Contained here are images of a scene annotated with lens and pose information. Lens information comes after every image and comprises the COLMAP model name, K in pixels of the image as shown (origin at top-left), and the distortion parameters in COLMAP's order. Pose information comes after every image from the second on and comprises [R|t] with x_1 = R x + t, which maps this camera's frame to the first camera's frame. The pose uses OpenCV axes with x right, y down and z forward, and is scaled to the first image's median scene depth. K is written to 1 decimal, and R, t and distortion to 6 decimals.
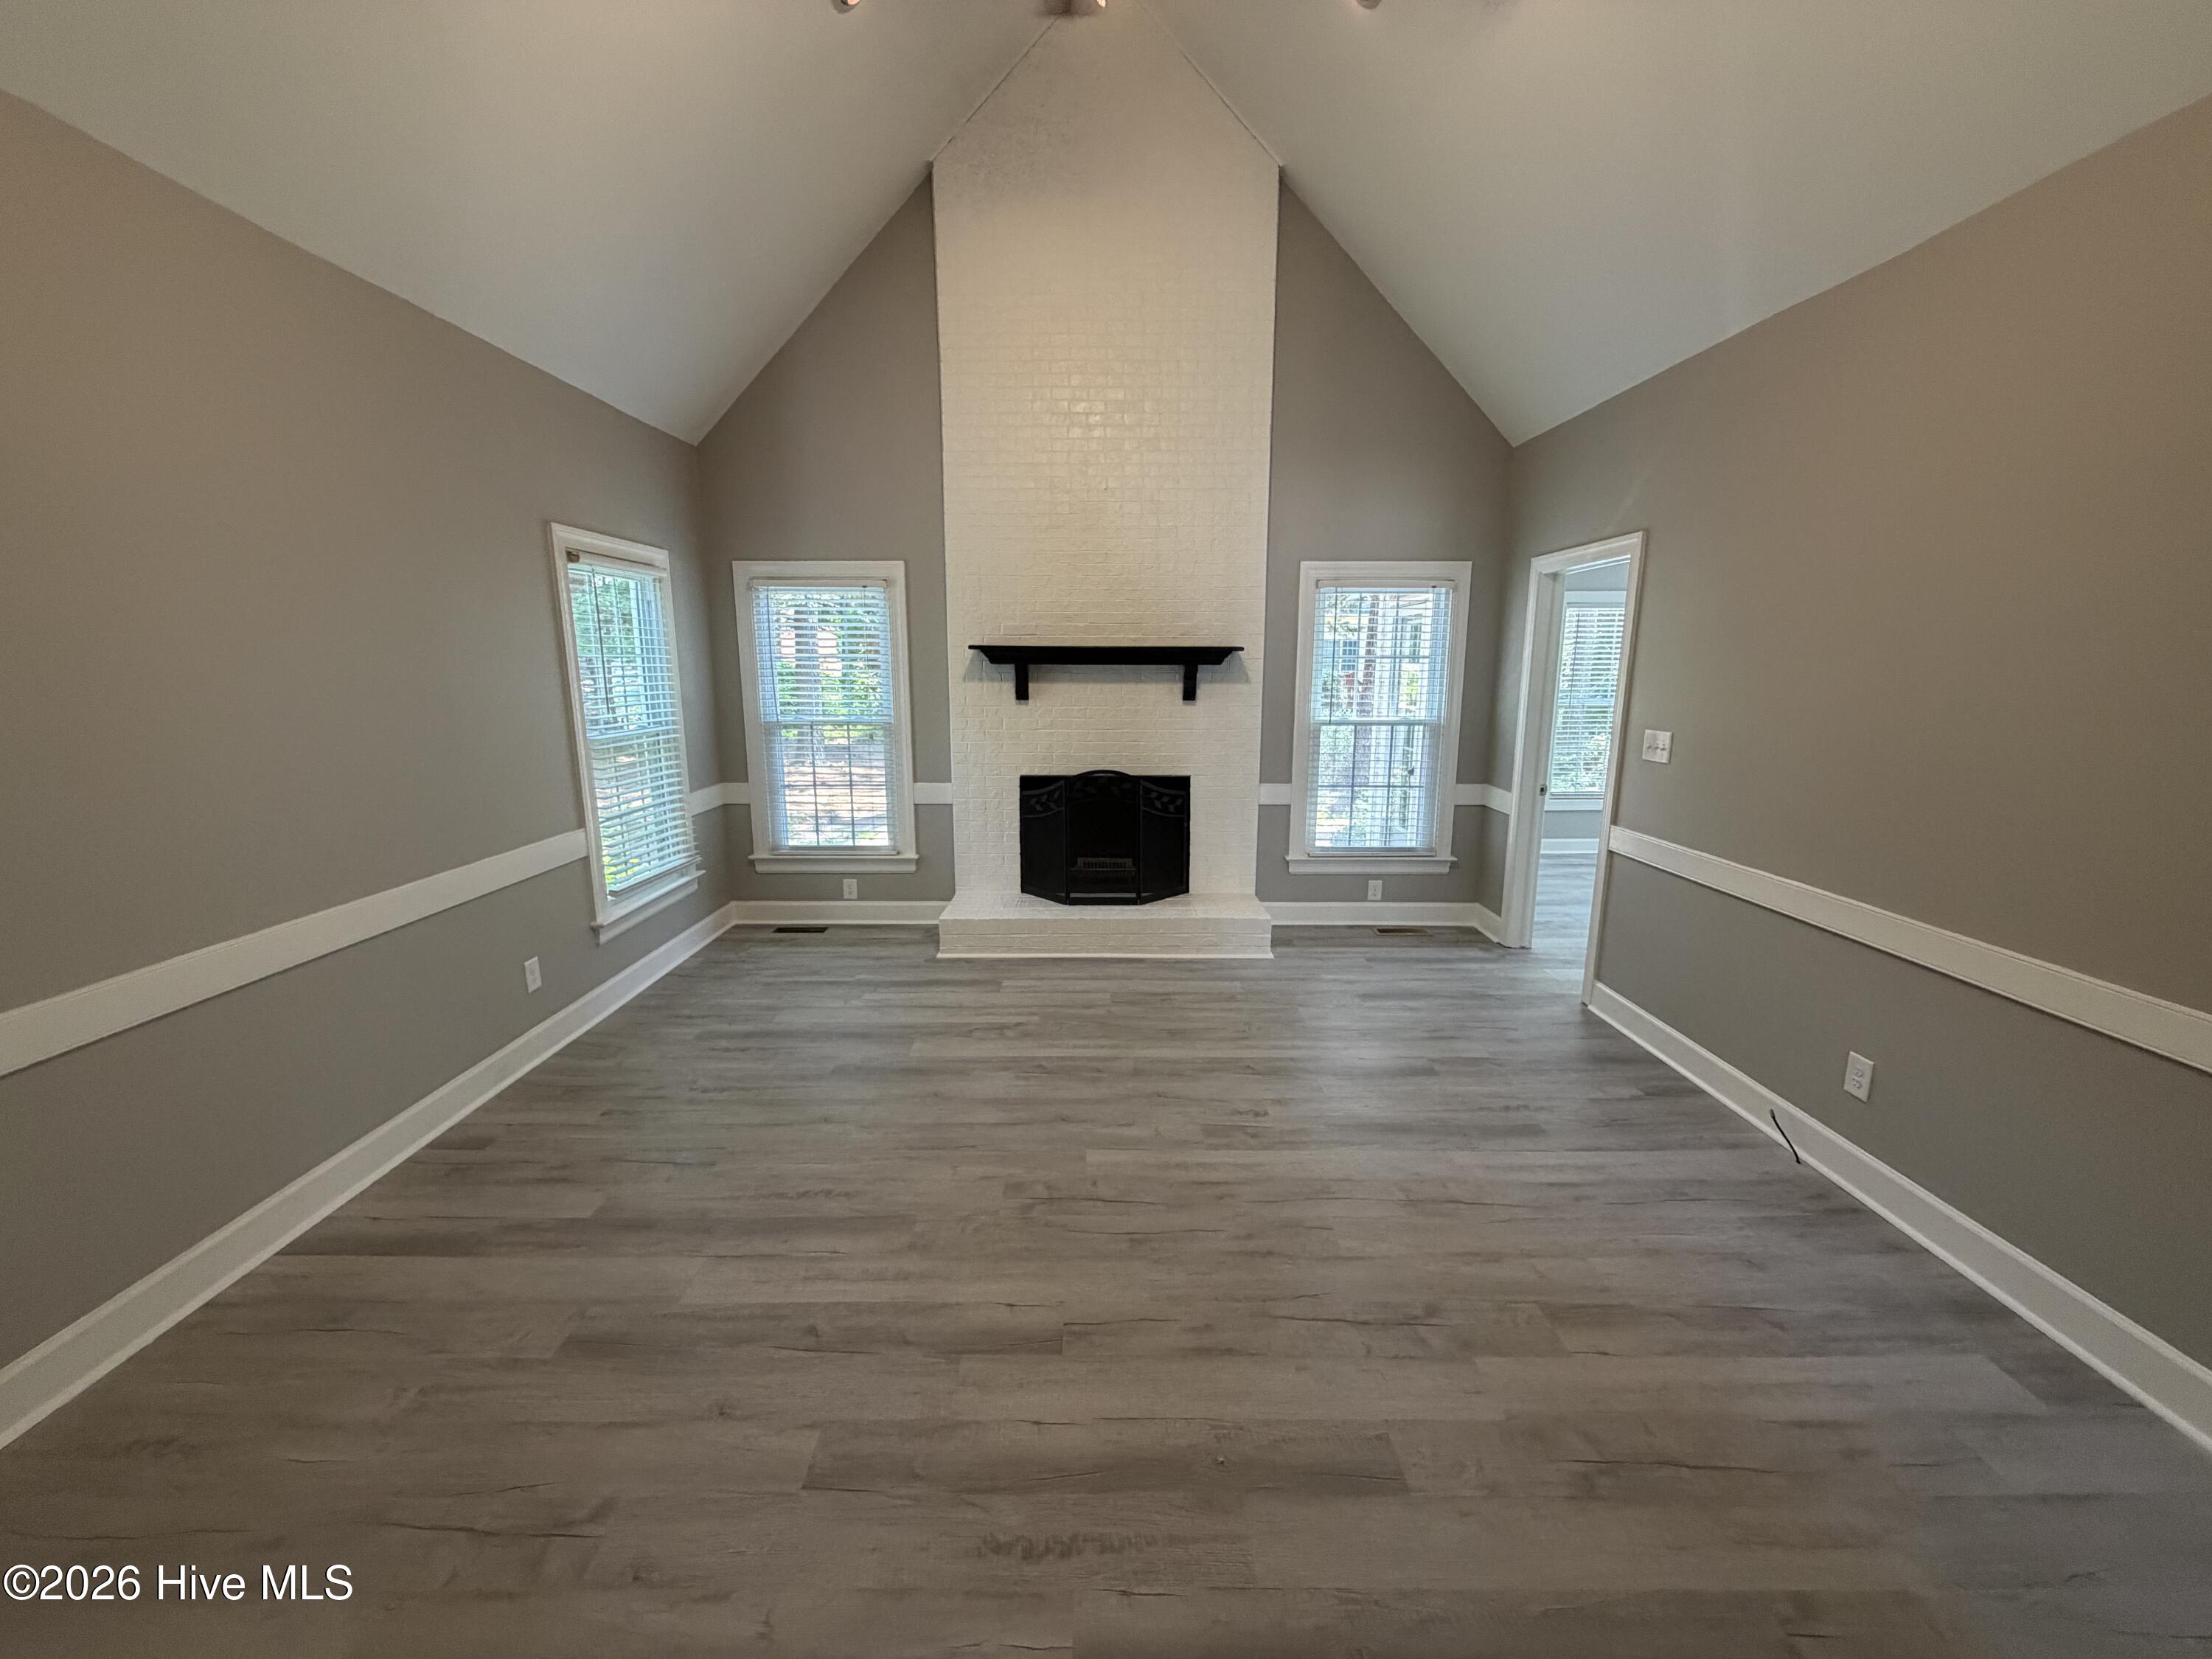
lens RADIAL K [[882.2, 0, 1101.0], [0, 882.2, 824.0], [0, 0, 1]] dist [-0.002583, 0.000128]
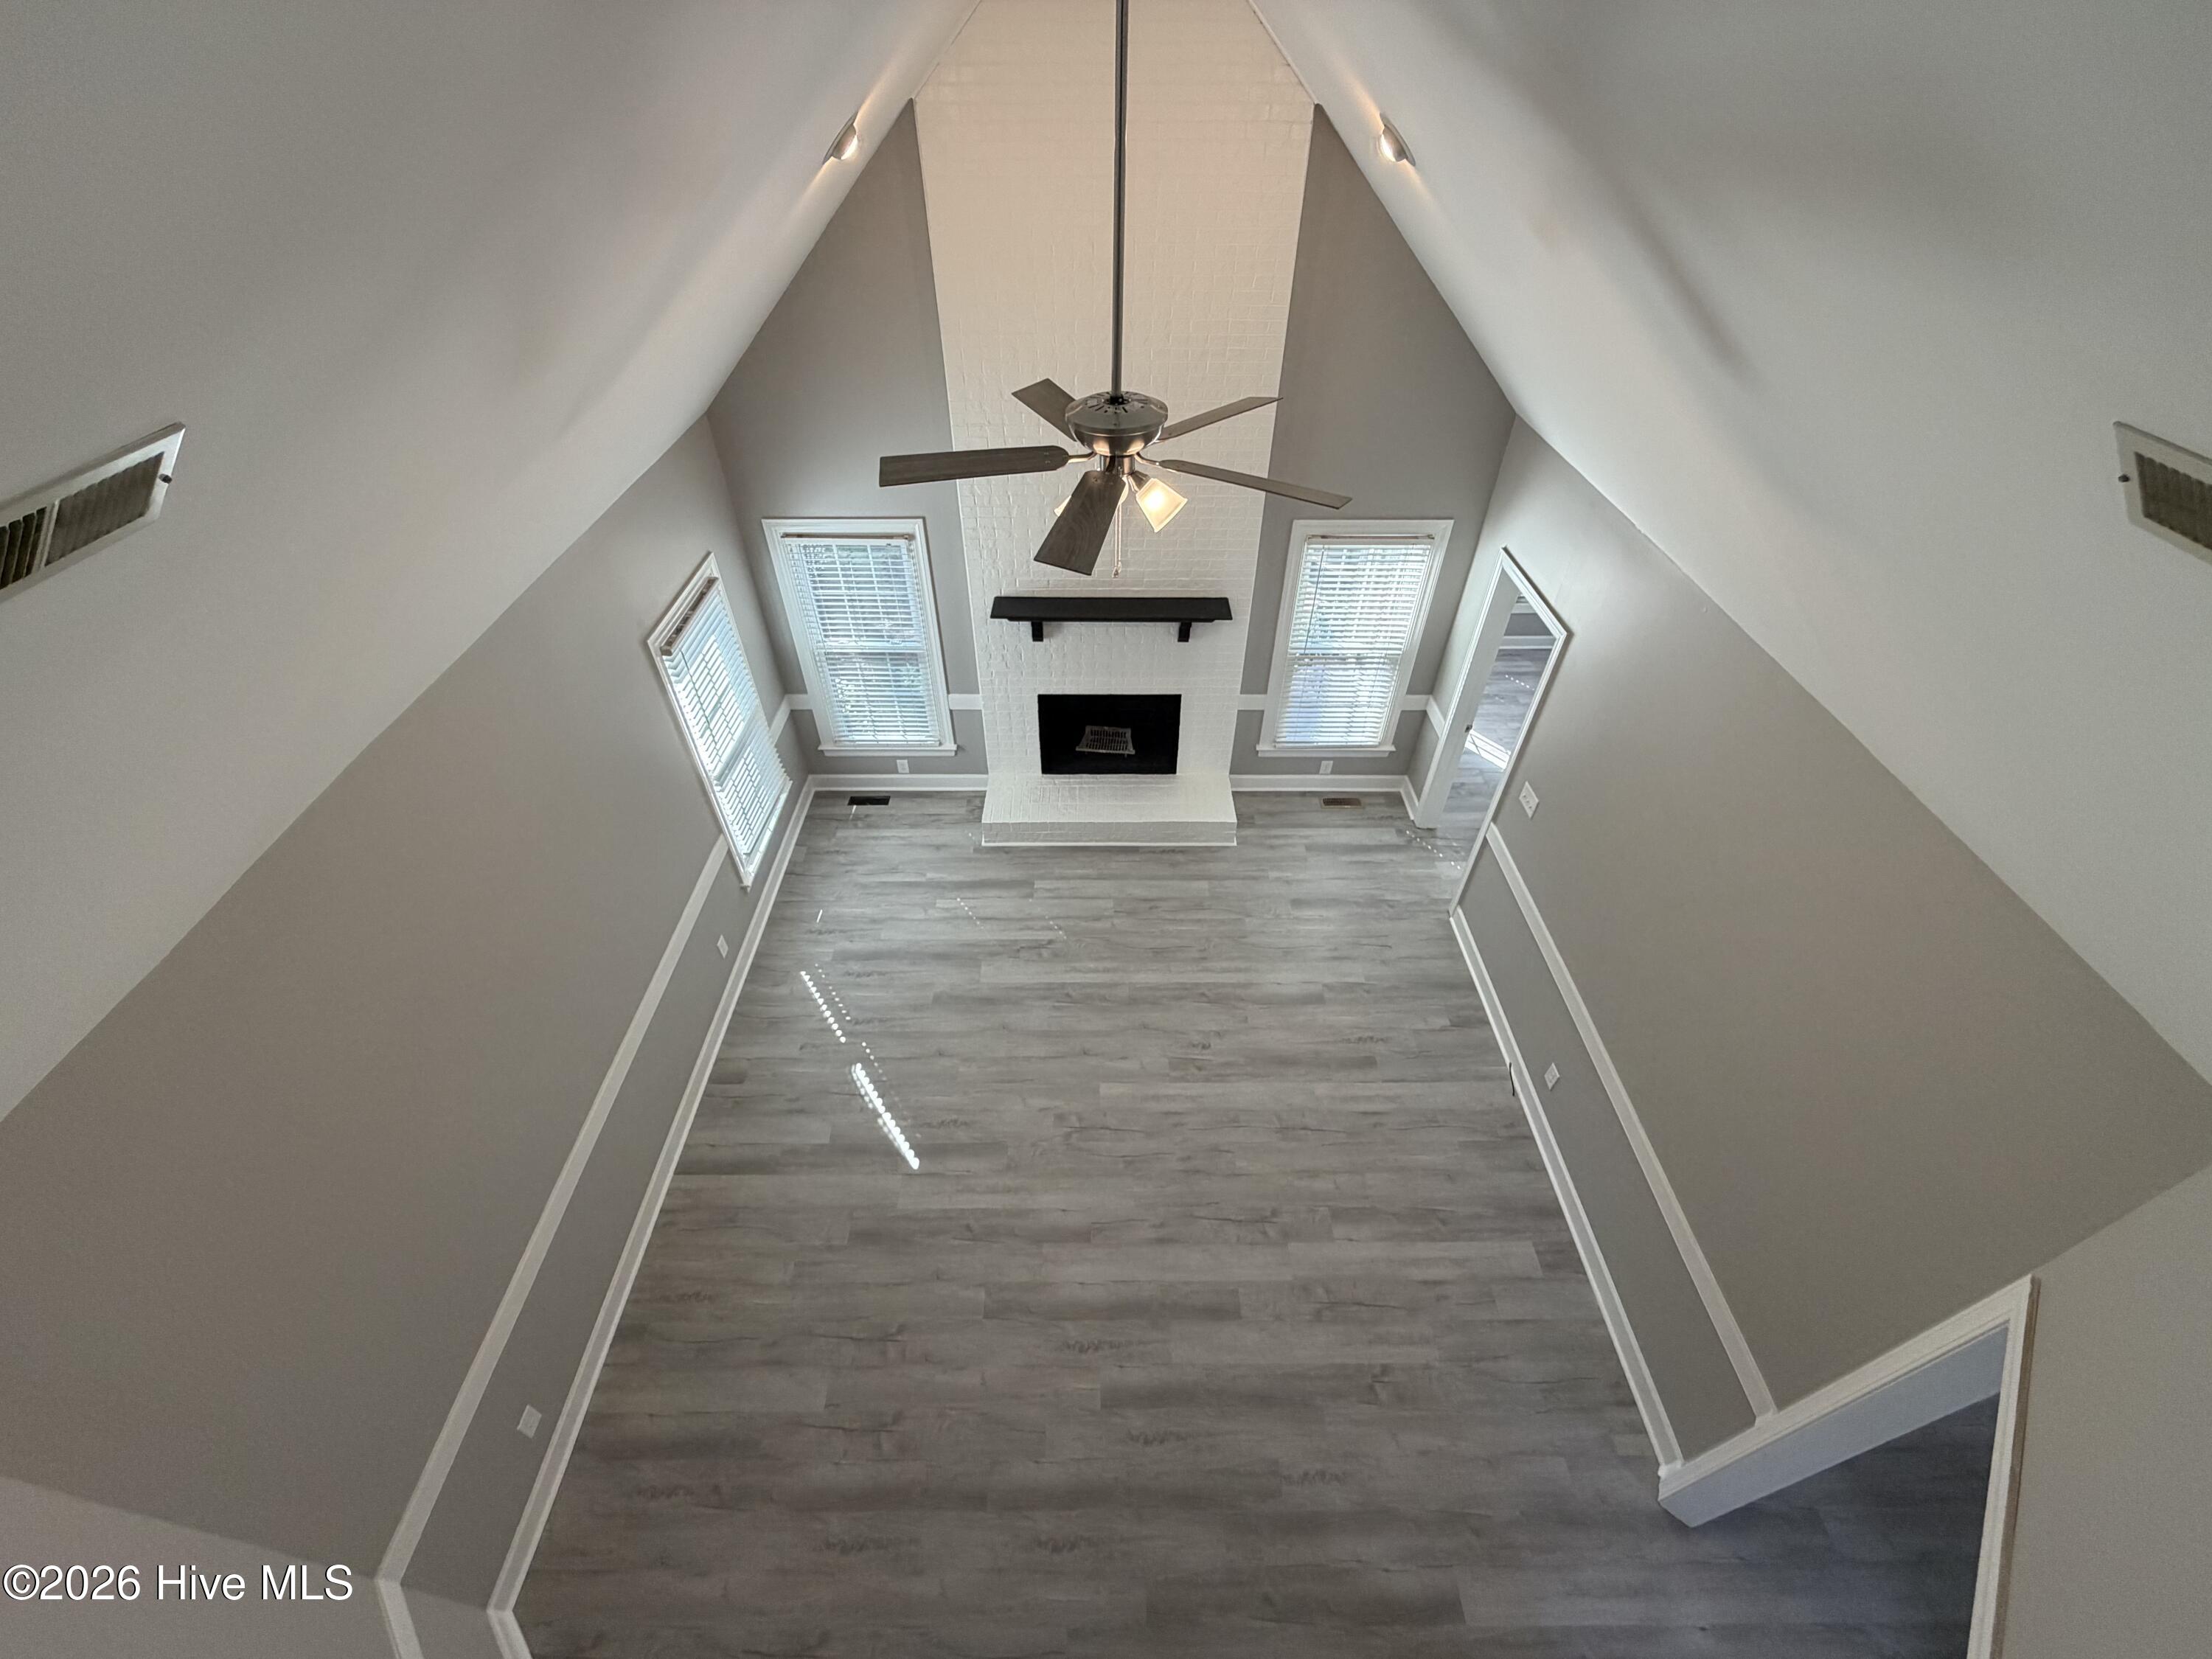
lens RADIAL K [[882.2, 0, 1100.1], [0, 882.2, 828.2], [0, 0, 1]] dist [-0.002583, 0.000128]
pose [[0.999997, 0.000264, 0.002609, -0.012157], [-0.001607, 0.847738, 0.530414, -0.562740], [-0.002072, -0.530416, 0.847735, -0.105708]]
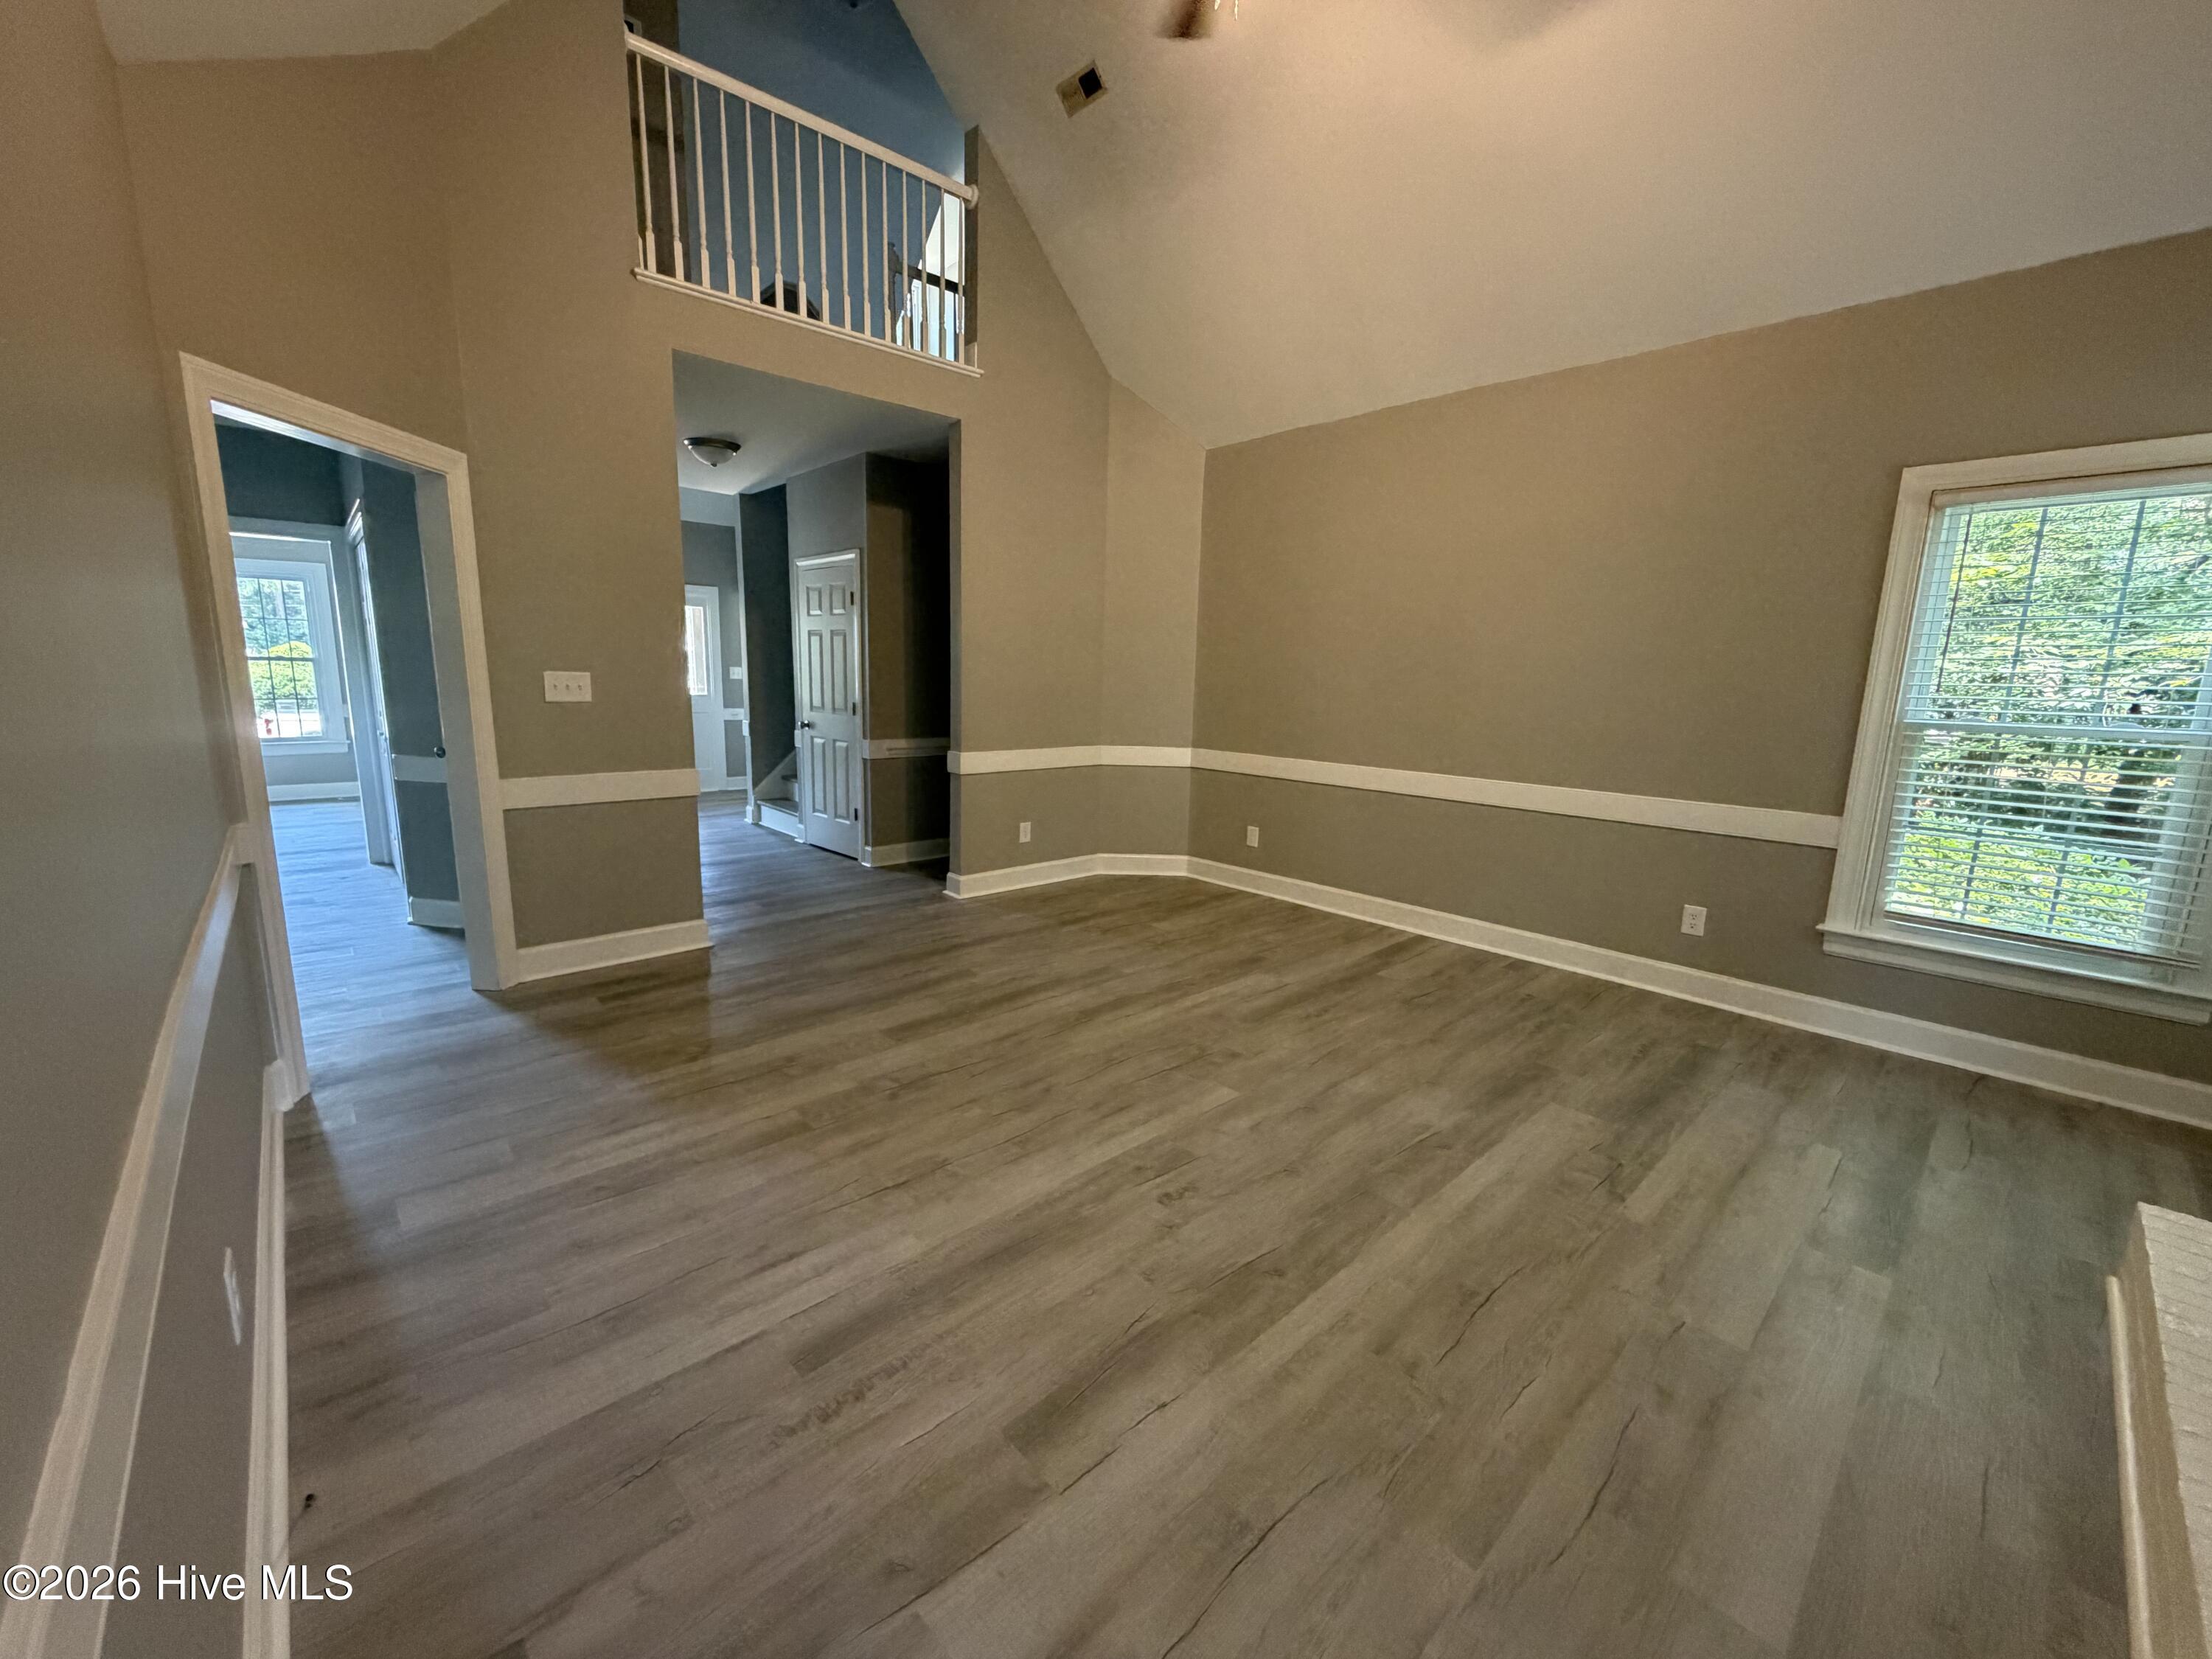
lens RADIAL K [[882.2, 0, 1100.3], [0, 882.2, 835.5], [0, 0, 1]] dist [-0.002583, 0.000128]
pose [[-0.735999, 0.105262, -0.668749, 0.438679], [-0.145883, 0.939969, 0.308506, -0.112818], [0.661078, 0.324619, -0.676460, 0.877081]]
